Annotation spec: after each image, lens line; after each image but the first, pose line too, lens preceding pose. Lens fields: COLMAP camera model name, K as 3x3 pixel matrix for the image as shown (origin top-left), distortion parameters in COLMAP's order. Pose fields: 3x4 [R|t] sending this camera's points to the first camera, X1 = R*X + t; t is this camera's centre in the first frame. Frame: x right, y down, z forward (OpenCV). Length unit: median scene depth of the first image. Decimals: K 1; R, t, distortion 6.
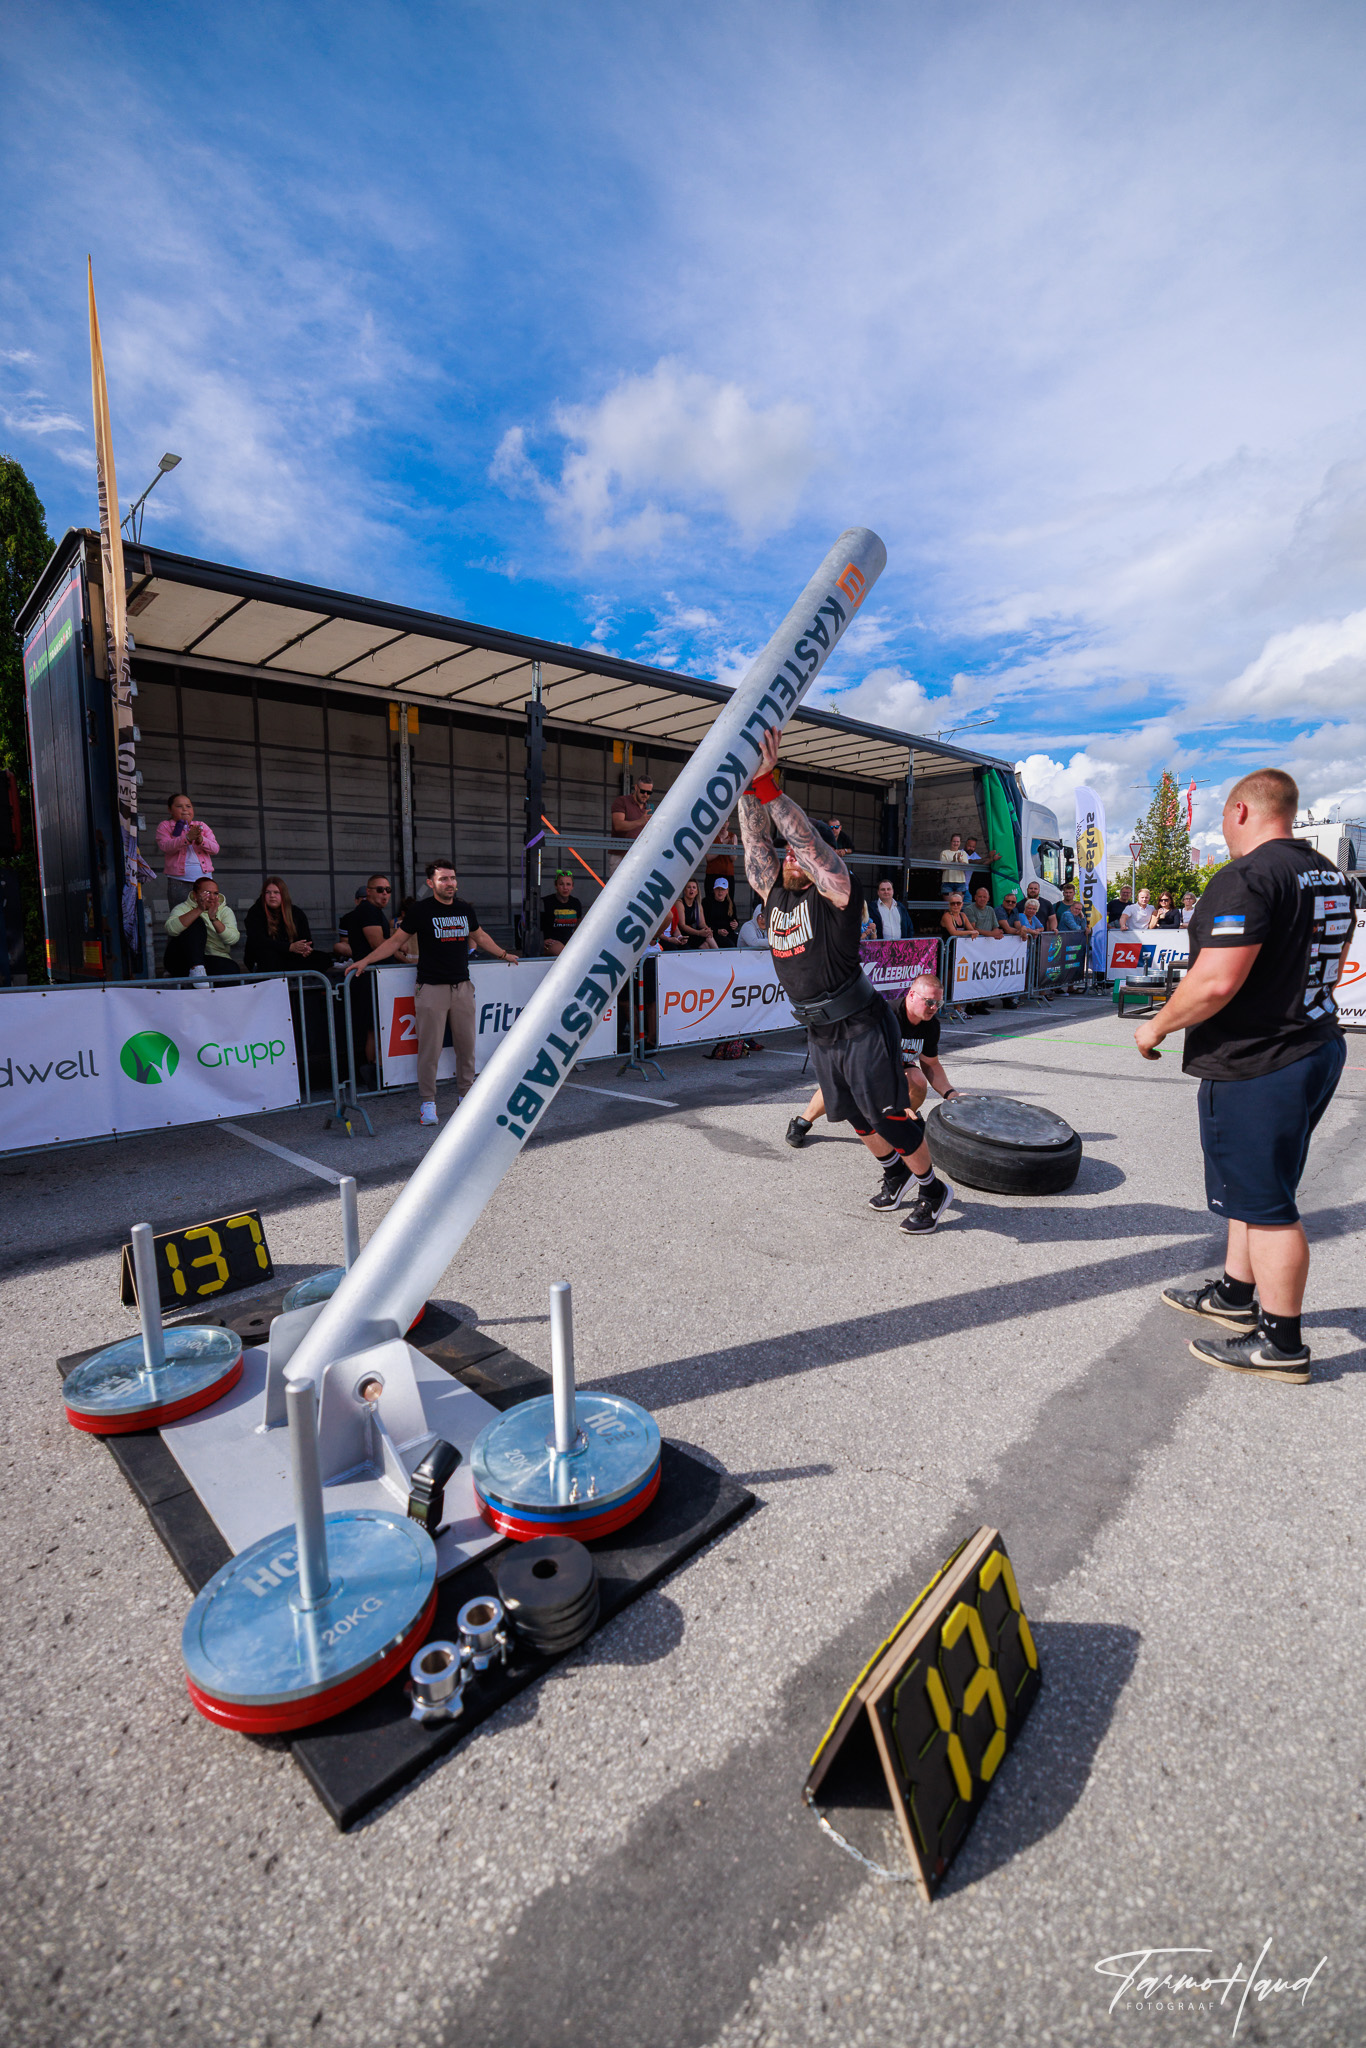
lens RADIAL K [[849.5, 0, 675.9], [0, 849.5, 1027.8], [0, 0, 1]] dist [0.002400, -0.001289]
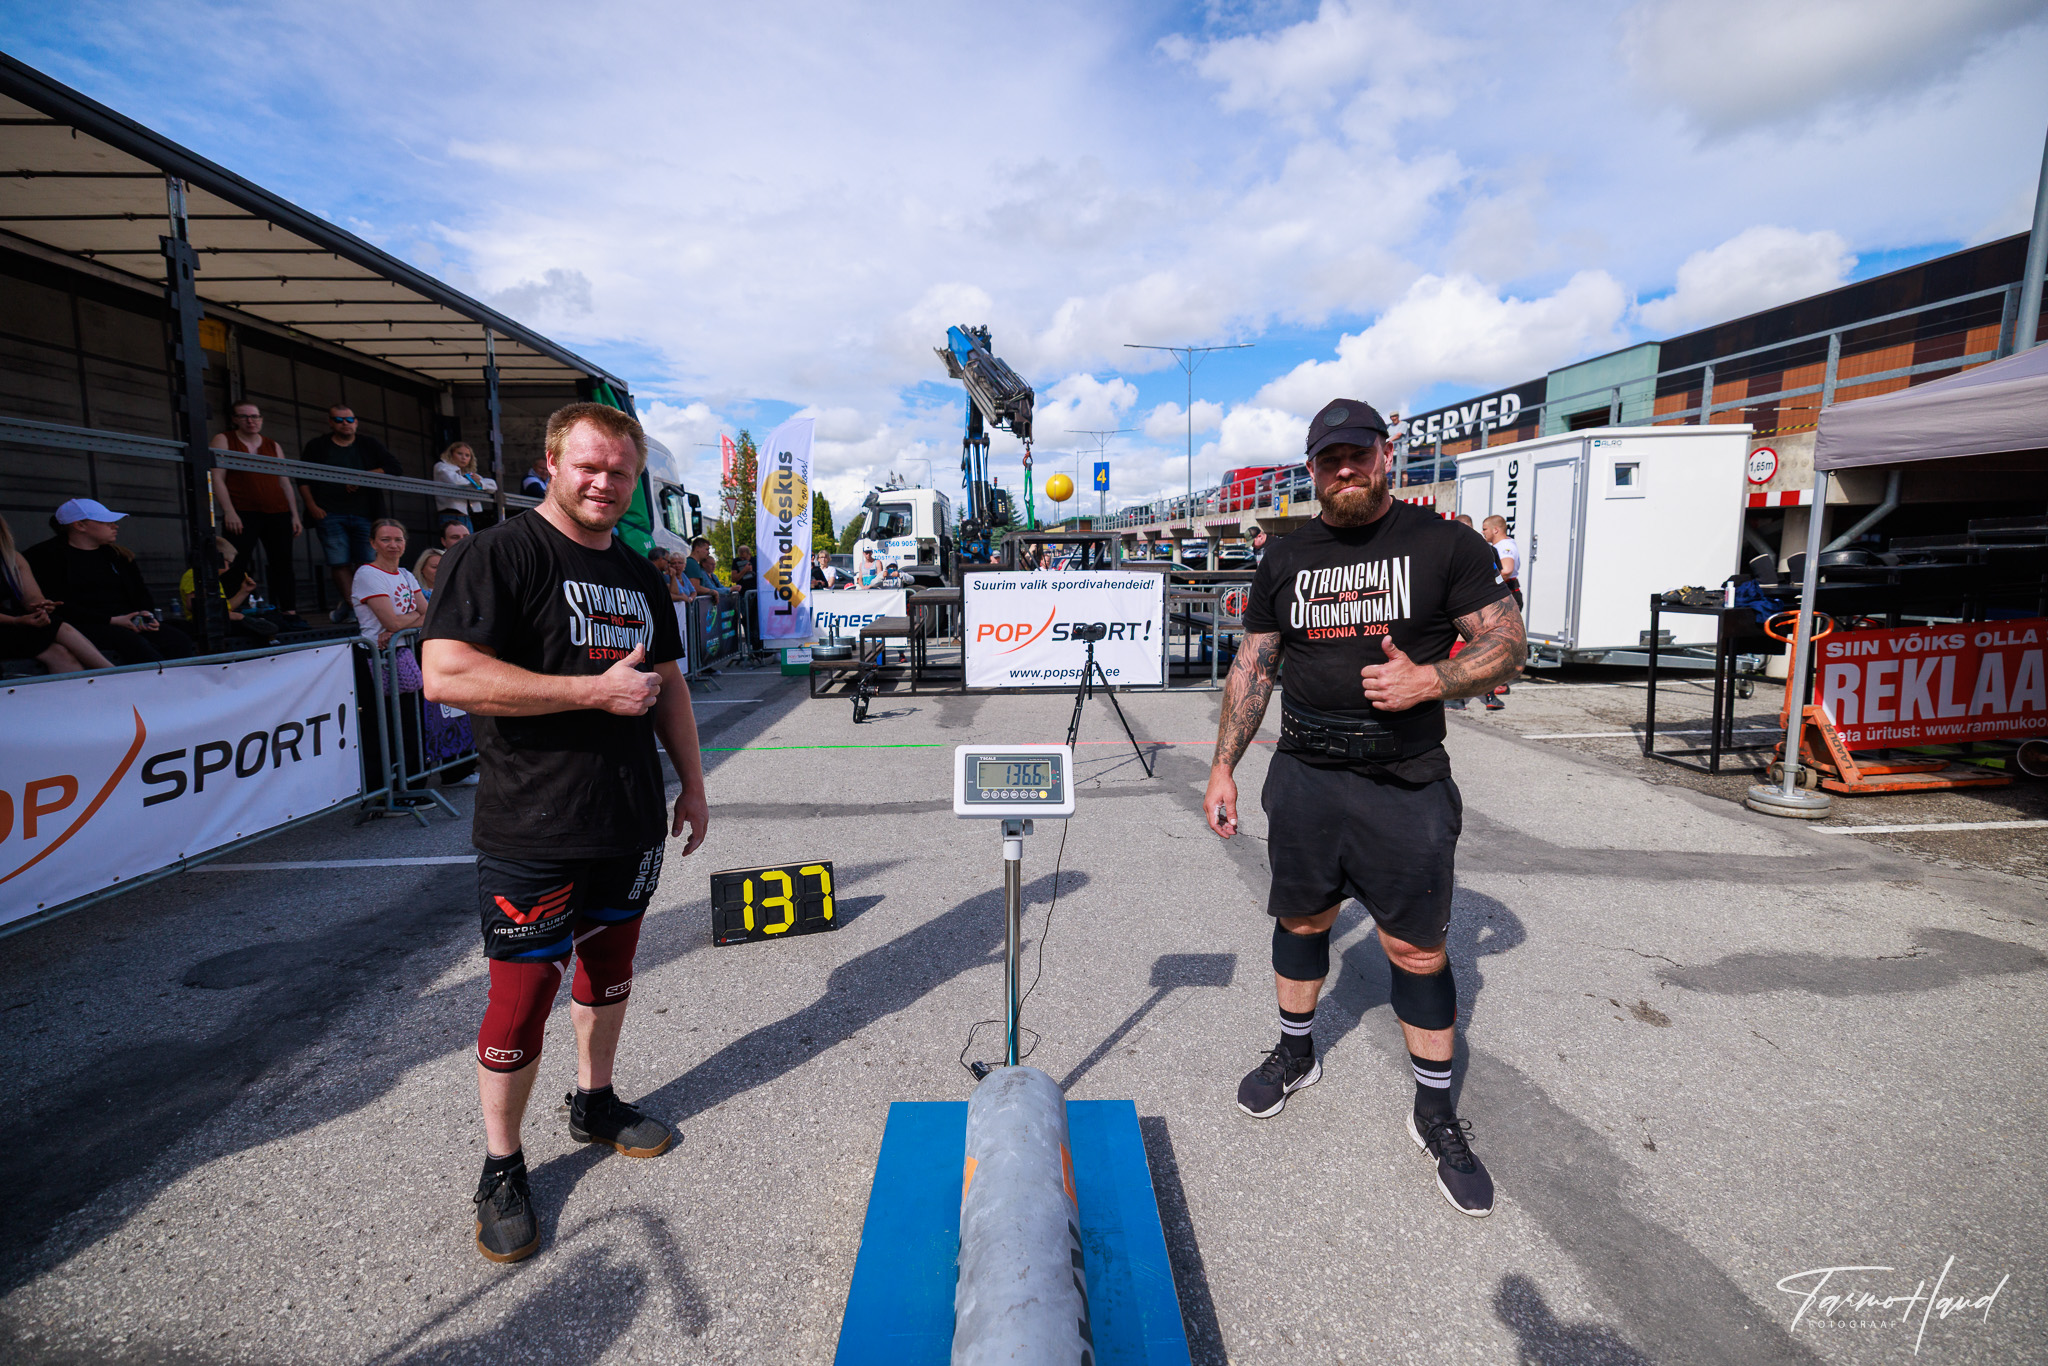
lens RADIAL K [[849.5, 0, 1018.0], [0, 849.5, 672.1], [0, 0, 1]] dist [0.002400, -0.001289]
pose [[0.658671, -0.090167, 0.747009, 0.024229], [0.098001, 0.994618, 0.033643, -0.035715], [-0.746022, 0.051048, 0.663962, 0.224926]]
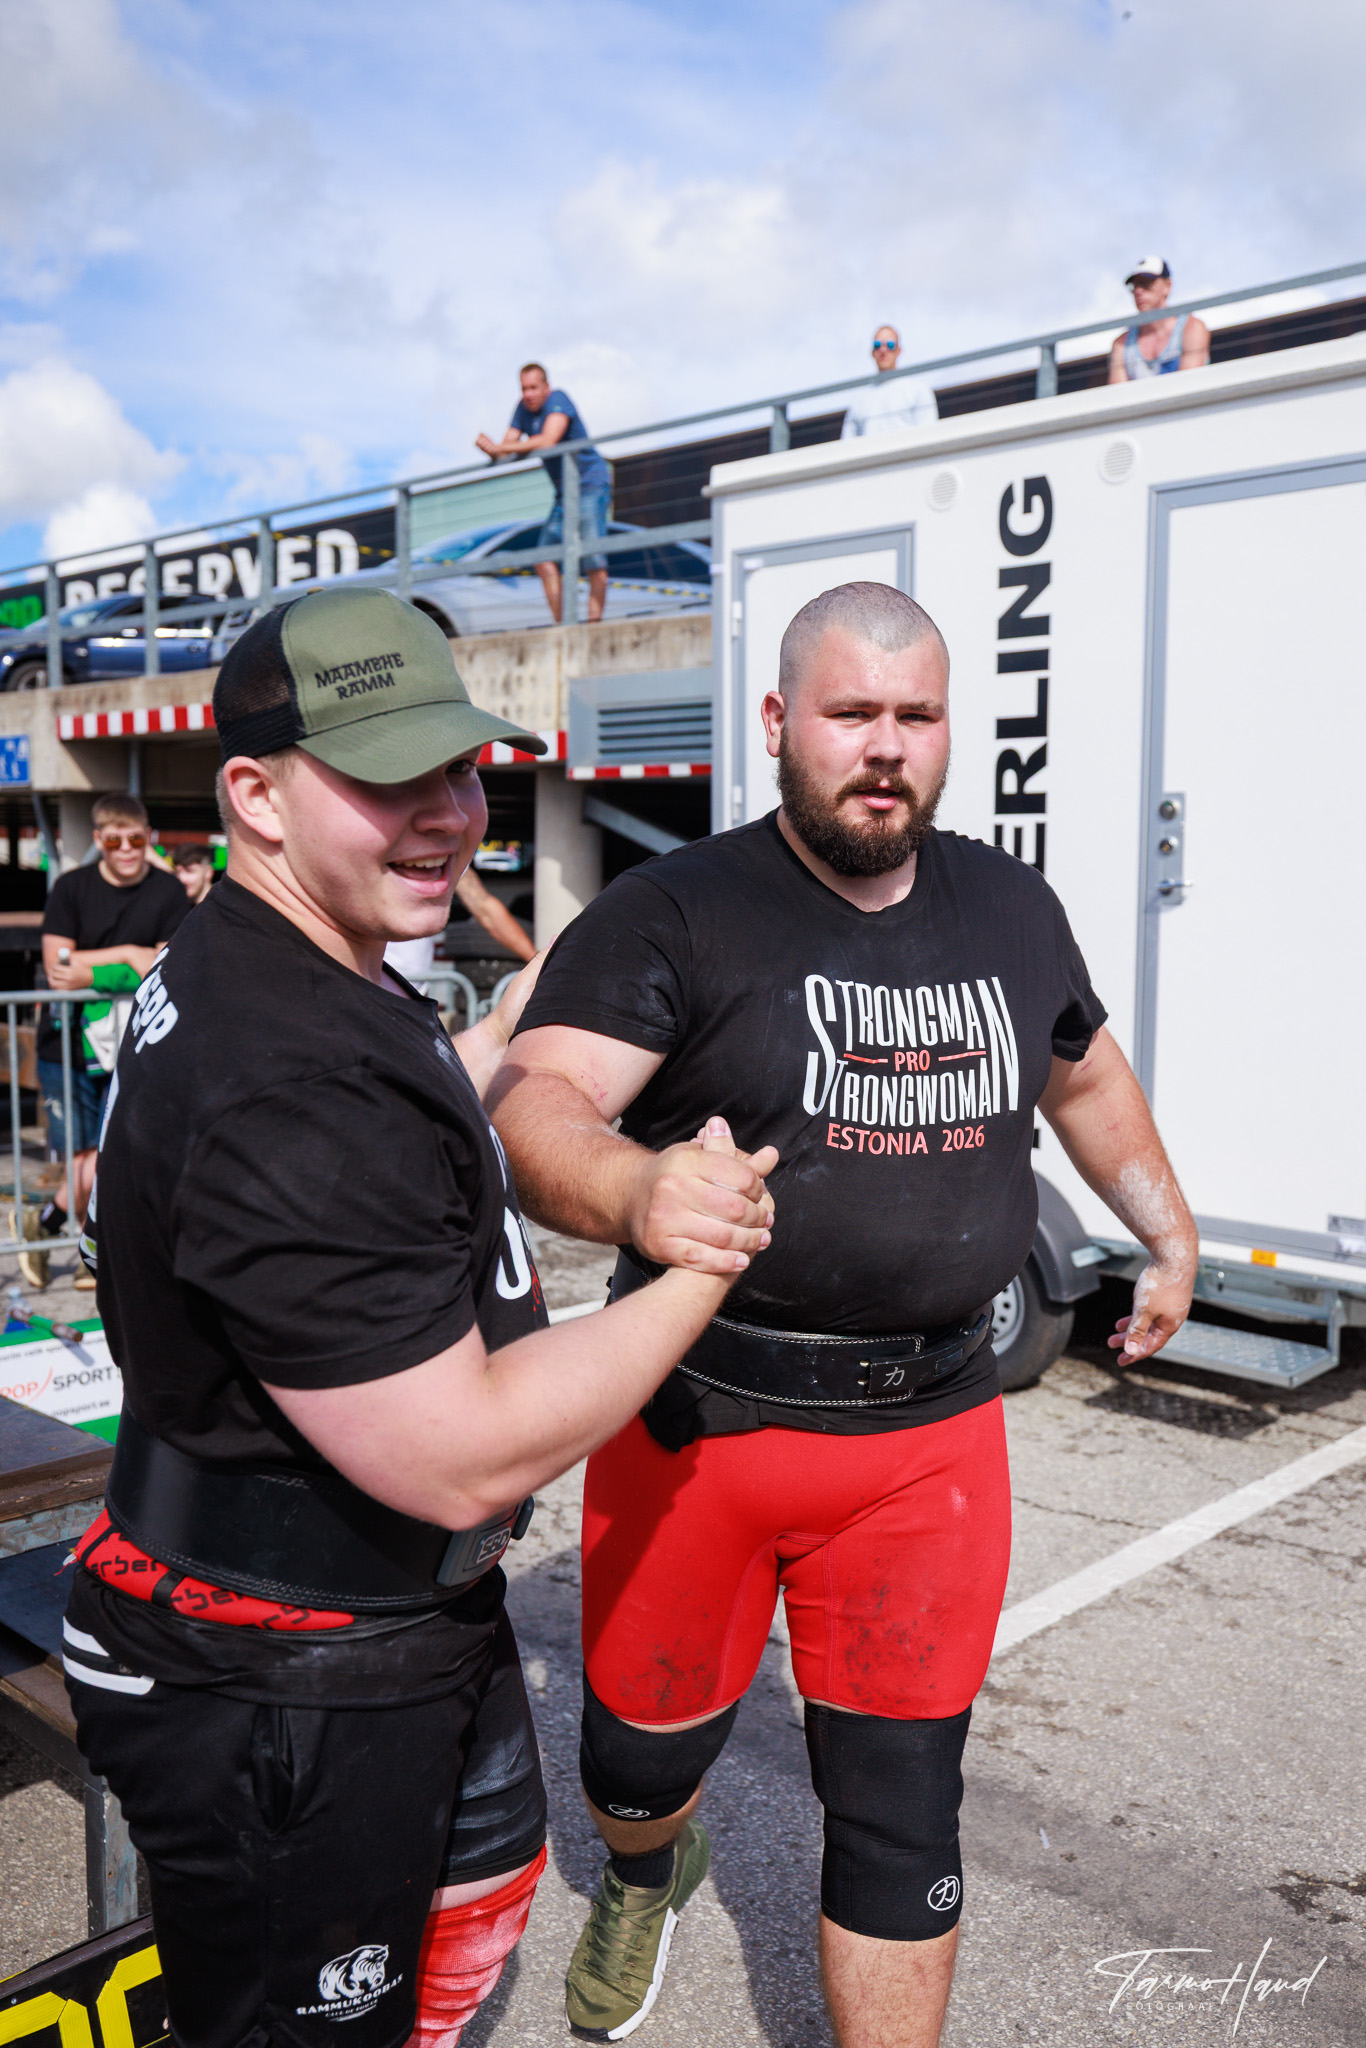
lens RADIAL K [[1768.4, 0, 658.5], [0, 1768.4, 1040.8], [0, 0, 1]] dist [0.004237, -0.000488]
pose [[-0.019245, -0.078687, 0.996714, 0.495938], [0.125633, 0.988806, 0.080489, -0.075283], [-0.991890, 0.126769, -0.009144, 0.469838]]
